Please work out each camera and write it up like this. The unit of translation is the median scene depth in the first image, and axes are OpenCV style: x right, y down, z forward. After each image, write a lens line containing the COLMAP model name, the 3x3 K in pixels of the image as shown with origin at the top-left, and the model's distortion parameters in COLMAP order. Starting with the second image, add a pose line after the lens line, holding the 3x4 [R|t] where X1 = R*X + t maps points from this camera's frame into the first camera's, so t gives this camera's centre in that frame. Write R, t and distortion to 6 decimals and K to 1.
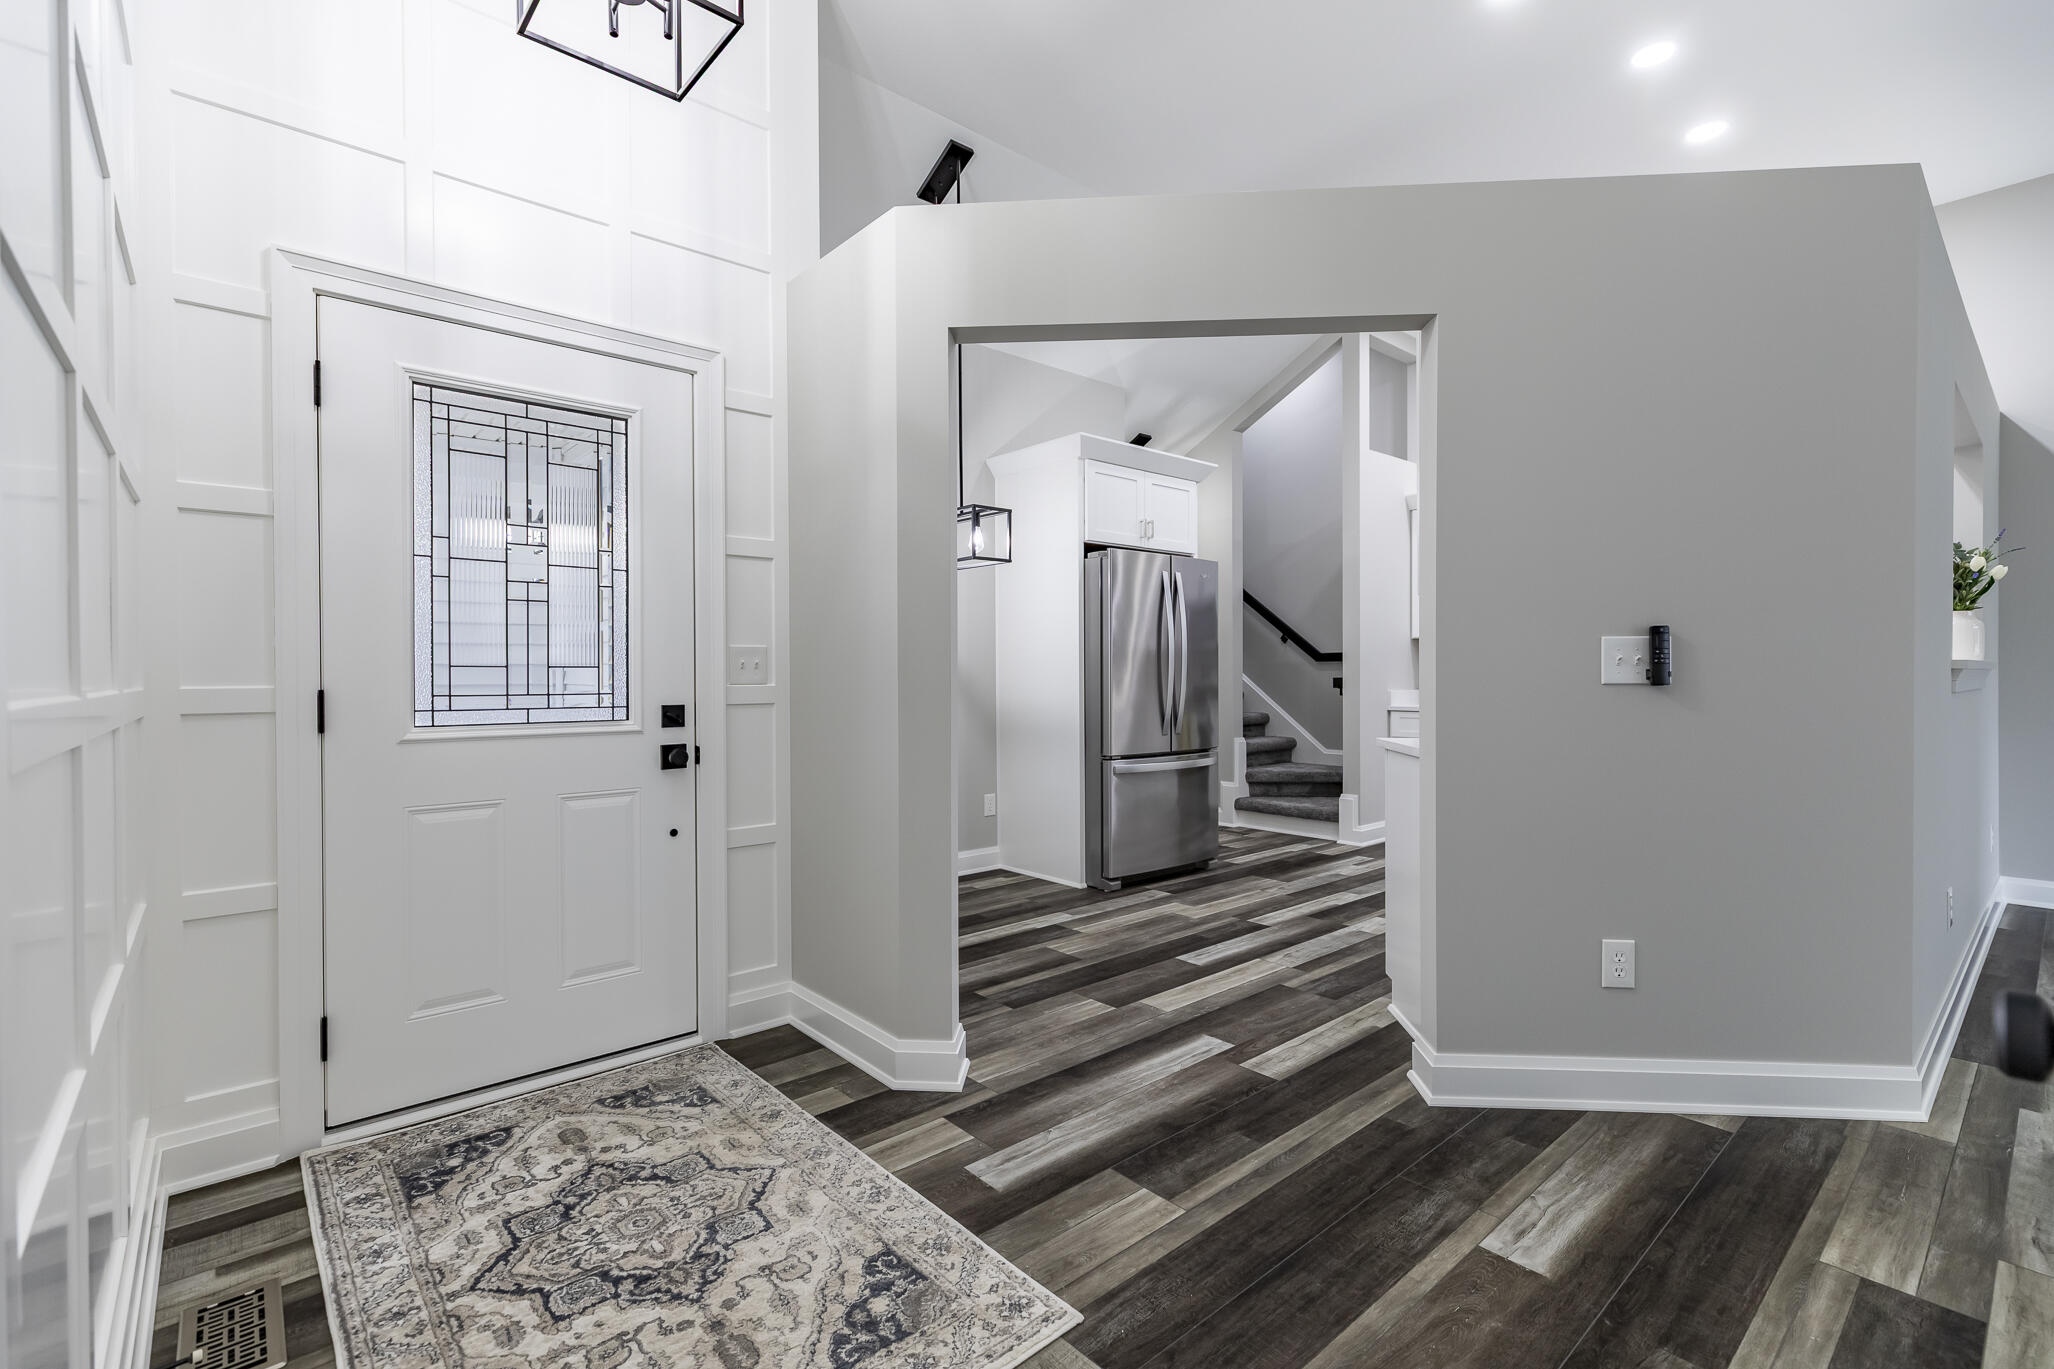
lens RADIAL K [[917.5, 0, 1022.7], [0, 917.5, 676.9], [0, 0, 1]] dist [0.007166, -0.000850]
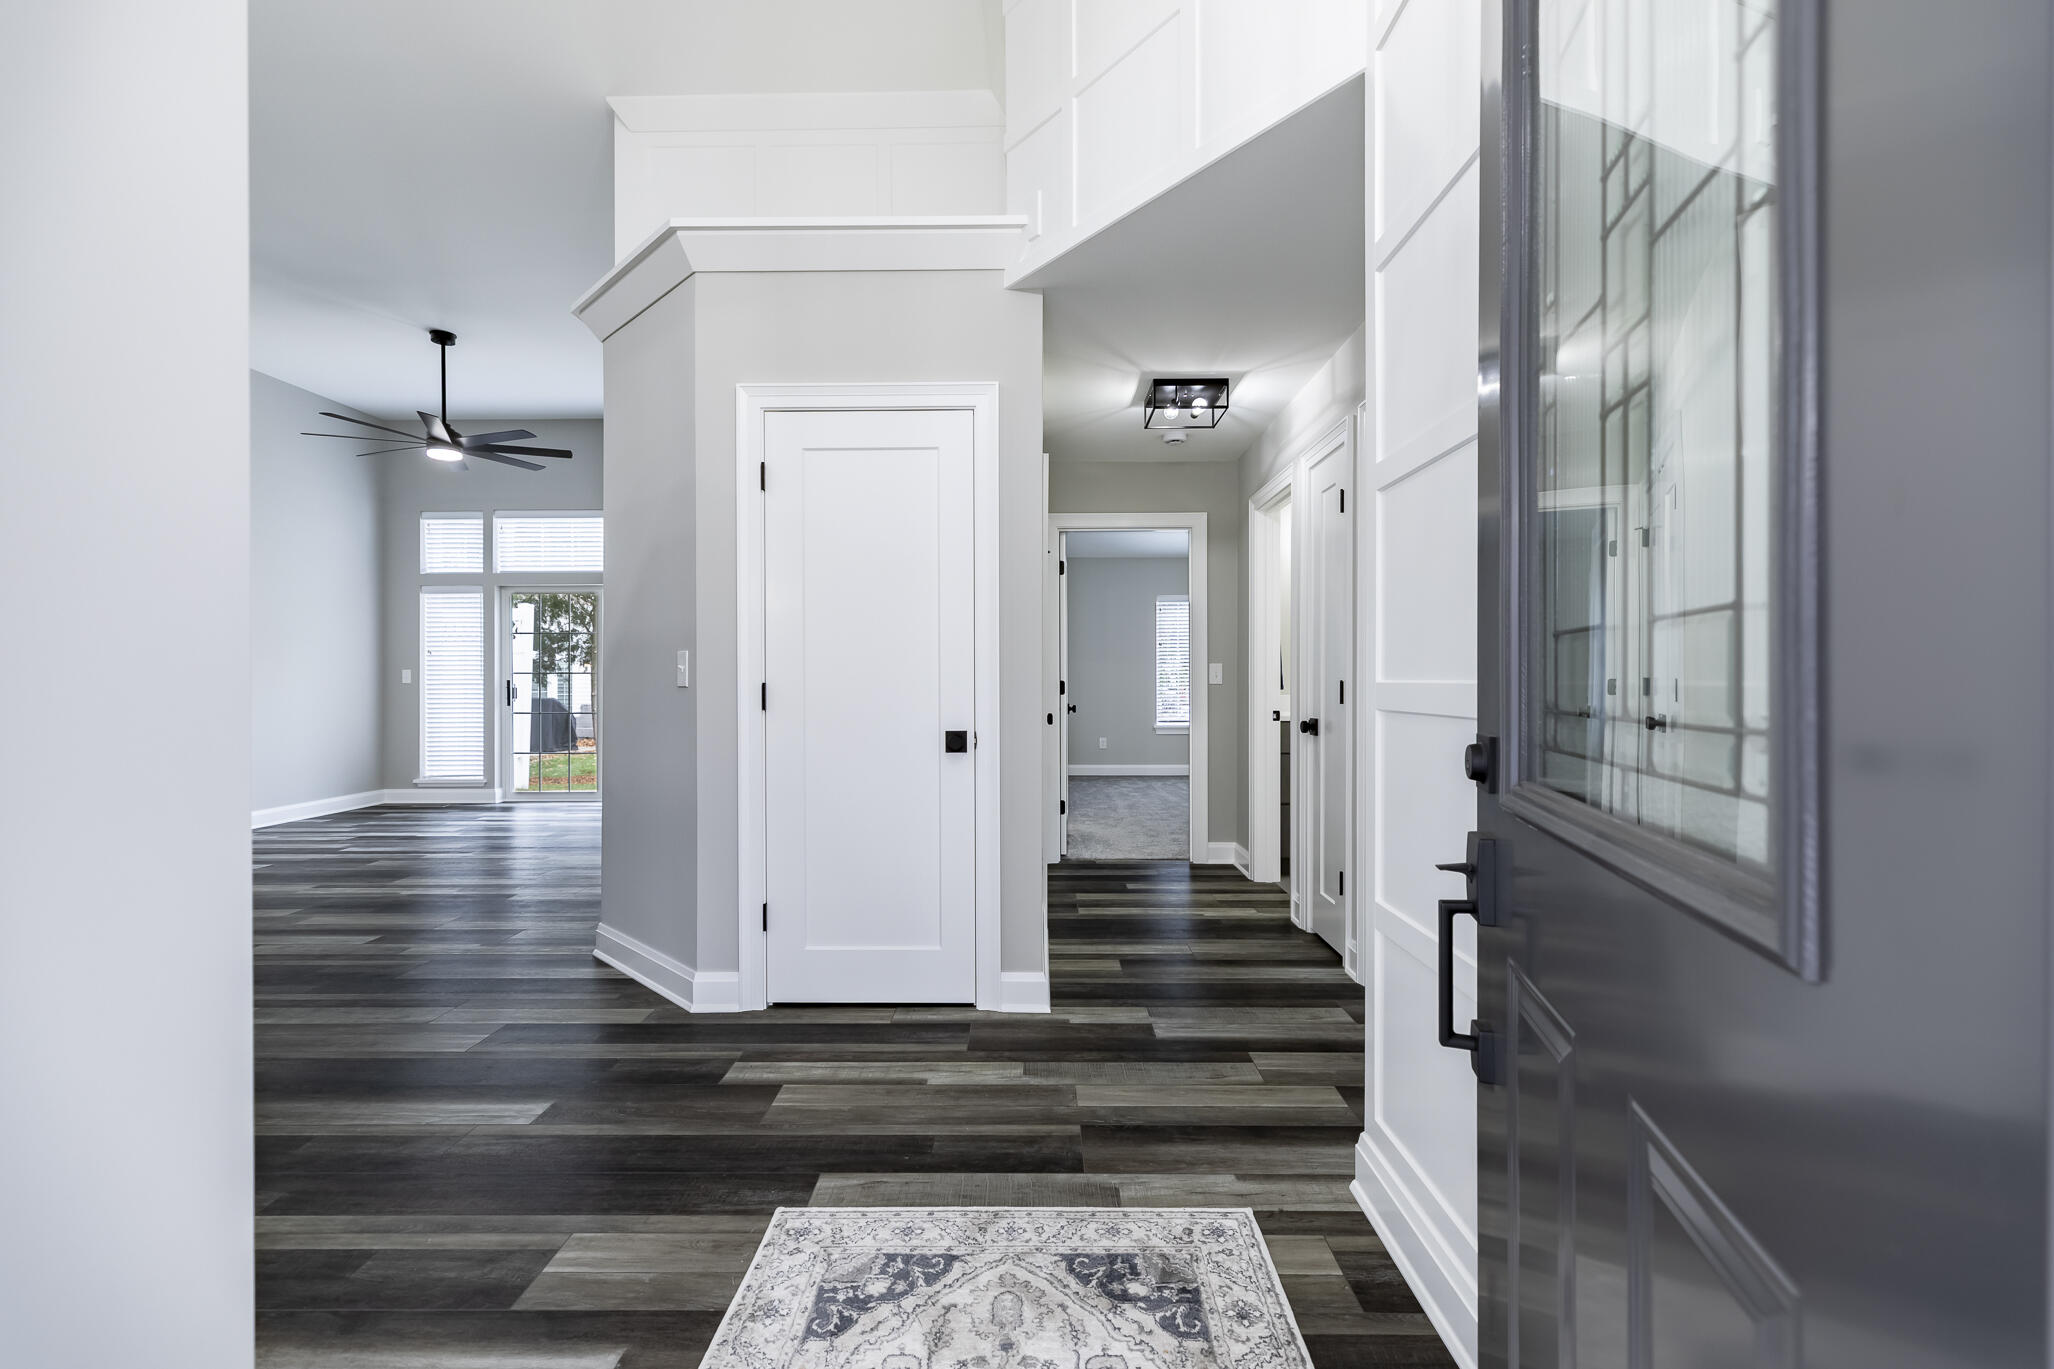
lens RADIAL K [[917.5, 0, 1030.4], [0, 917.5, 681.5], [0, 0, 1]] dist [0.007166, -0.000850]
pose [[-0.748528, 0.003034, 0.663096, -0.689969], [0.010021, 0.999927, 0.006737, 0.004124], [-0.663028, 0.011687, -0.748504, 1.180381]]
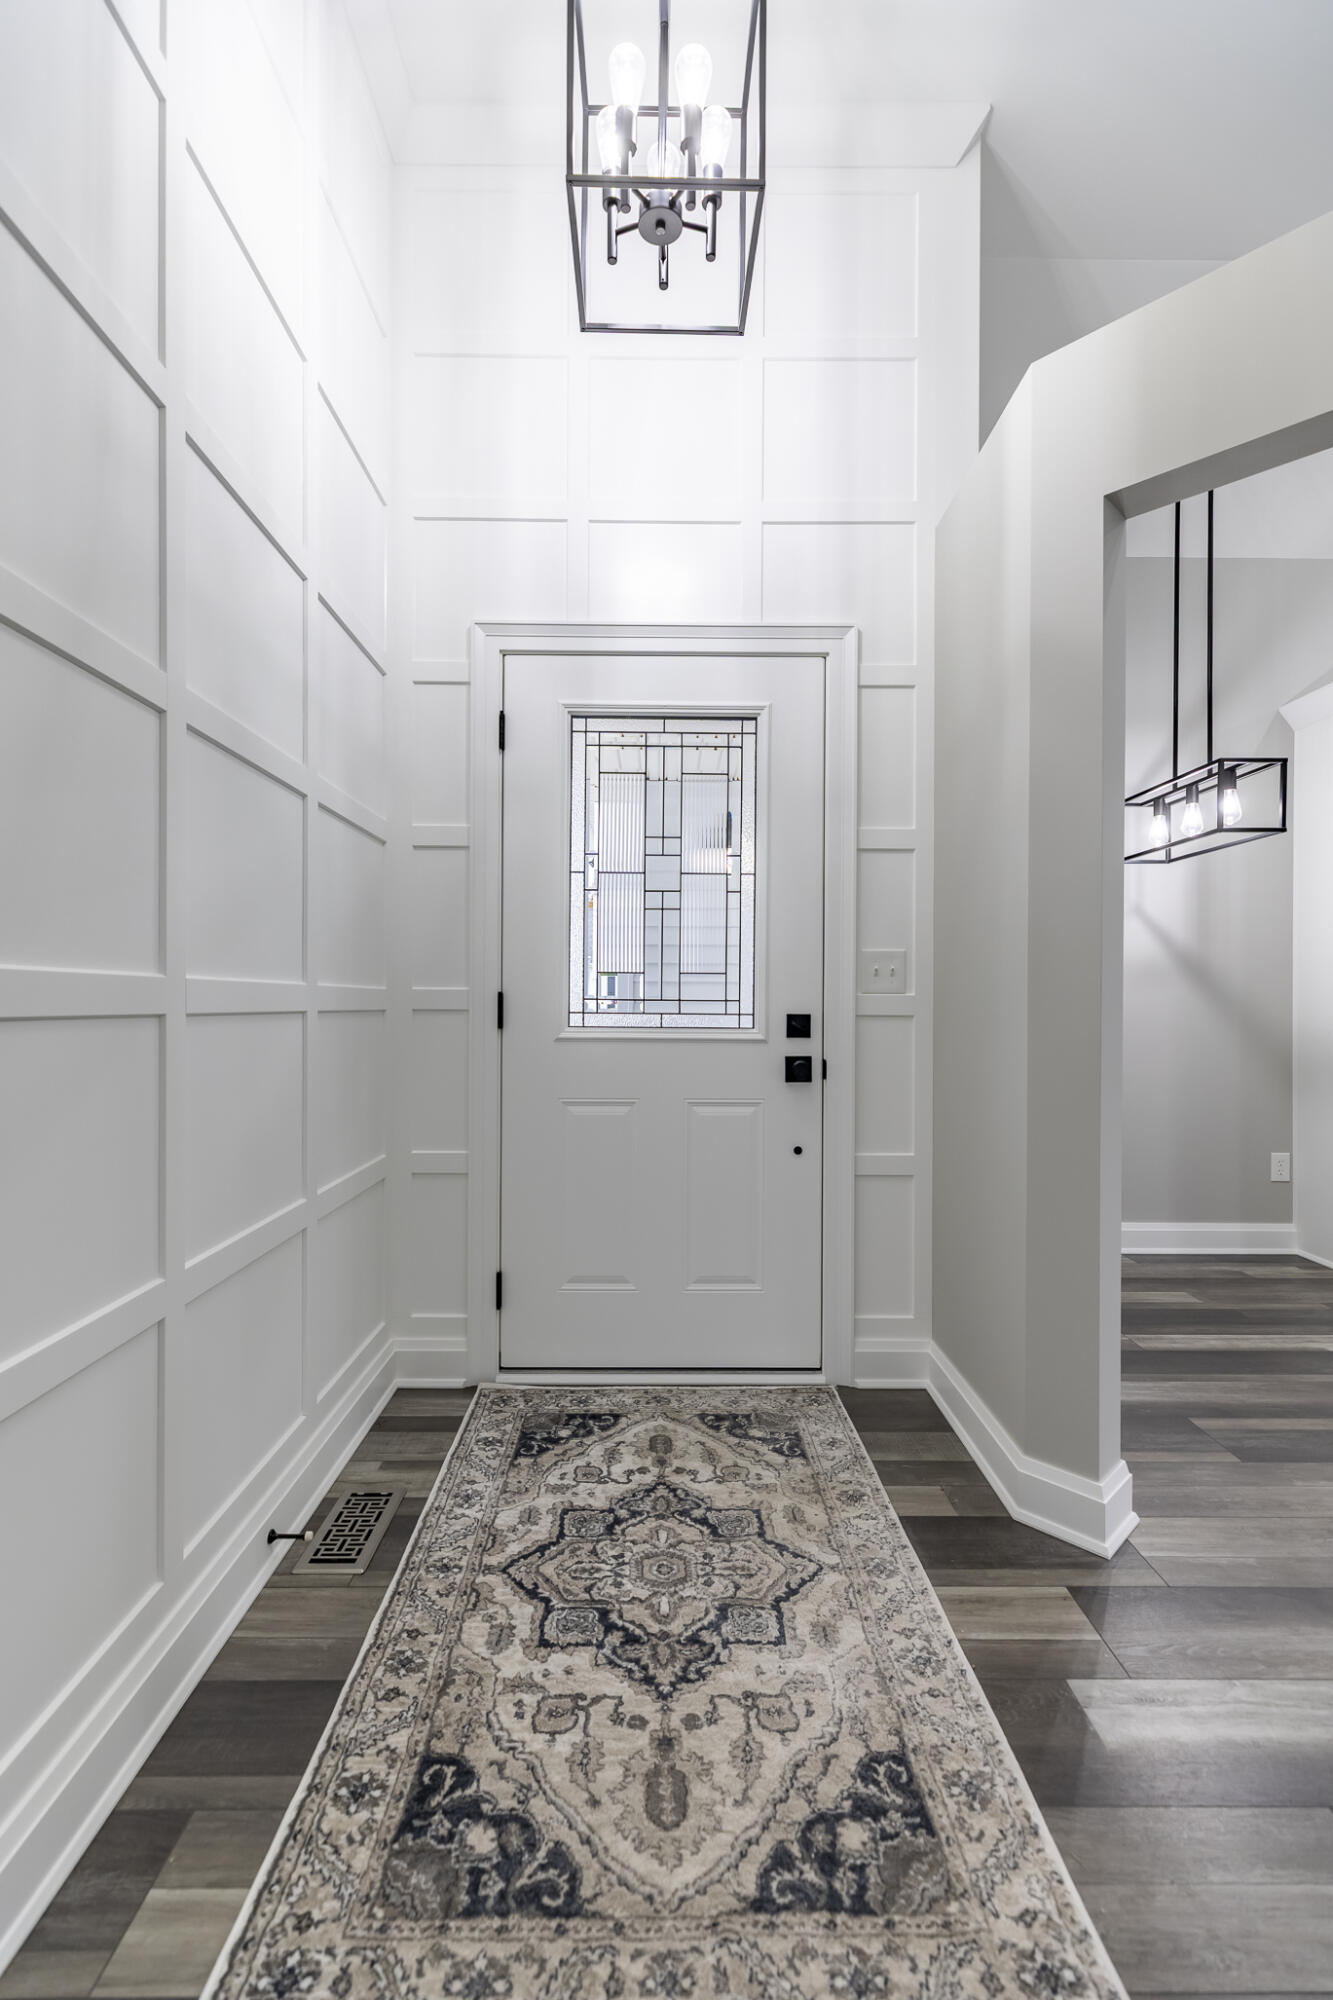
lens RADIAL K [[893.4, 0, 663.5], [0, 893.4, 1003.3], [0, 0, 1]] dist [0.007166, -0.000850]
pose [[0.759870, 0.008526, -0.650019, 0.130129], [-0.011262, 0.999937, -0.000049, 0.025807], [0.649978, 0.007358, 0.759918, 0.264252]]
